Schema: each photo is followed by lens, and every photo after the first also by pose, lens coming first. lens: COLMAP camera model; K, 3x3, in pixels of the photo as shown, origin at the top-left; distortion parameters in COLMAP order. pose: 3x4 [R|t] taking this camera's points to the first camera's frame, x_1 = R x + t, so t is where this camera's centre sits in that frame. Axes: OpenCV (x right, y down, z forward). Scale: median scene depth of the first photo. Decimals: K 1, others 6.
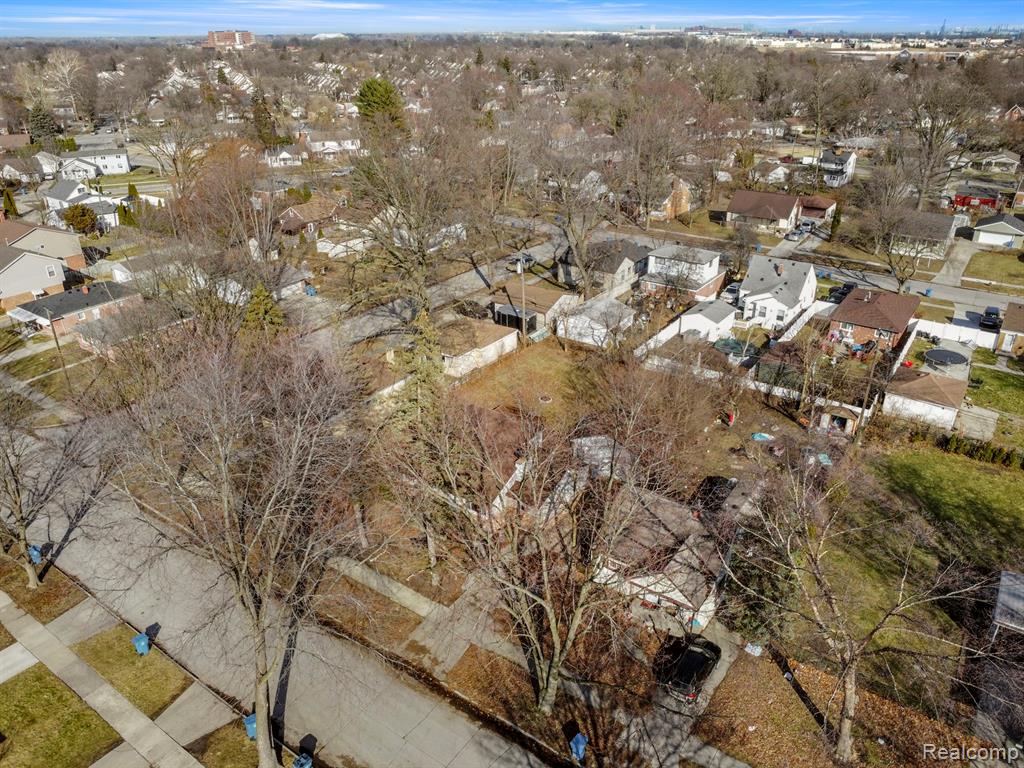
lens RADIAL K [[727.3, 0, 534.0], [0, 727.3, 382.9], [0, 0, 1]] dist [-0.034806, 0.011396]
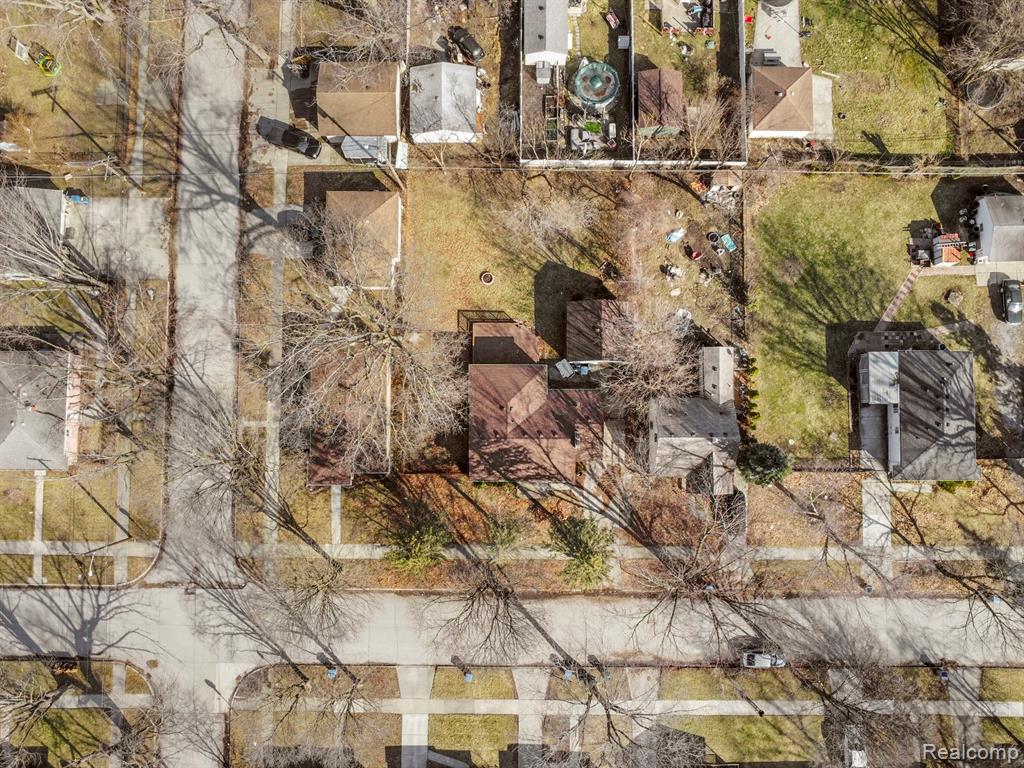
lens RADIAL K [[727.3, 0, 534.0], [0, 727.3, 382.9], [0, 0, 1]] dist [-0.034806, 0.011396]
pose [[0.831883, -0.553730, 0.036794, -0.050202], [0.244376, 0.425047, 0.871559, -0.850402], [-0.498247, -0.716044, 0.488908, 0.340018]]
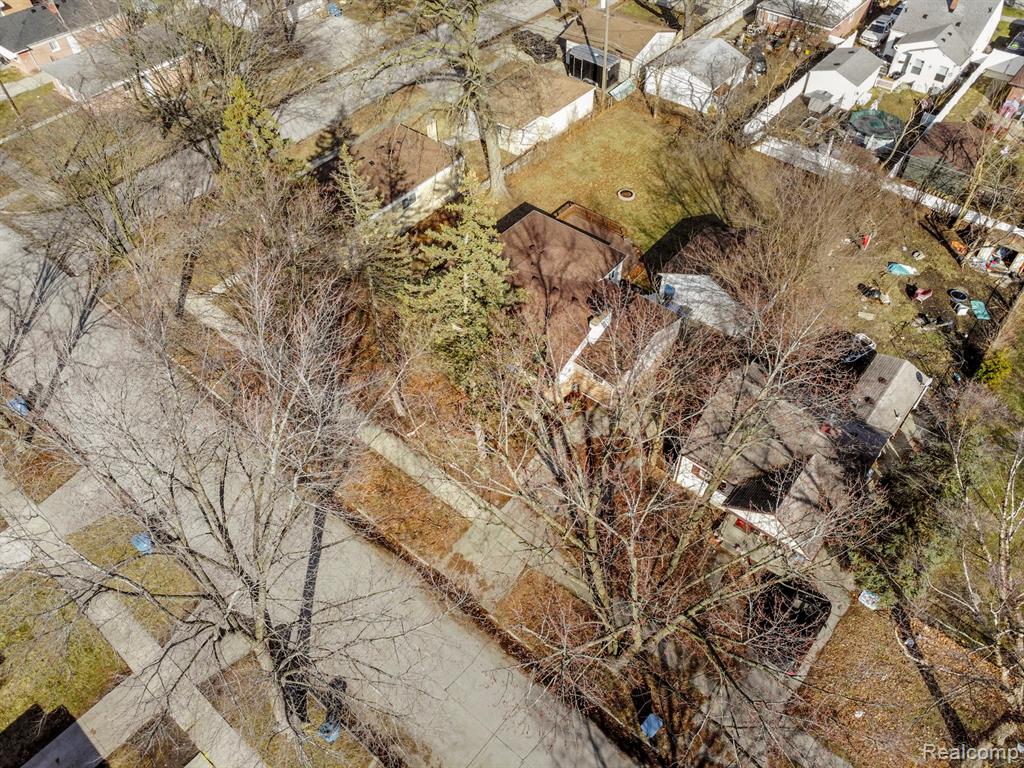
lens RADIAL K [[727.3, 0, 534.0], [0, 727.3, 382.9], [0, 0, 1]] dist [-0.034806, 0.011396]
pose [[0.996181, 0.063650, -0.059761, -0.024981], [-0.034805, 0.917254, 0.396779, -0.100954], [0.080071, -0.393184, 0.915967, 0.191266]]
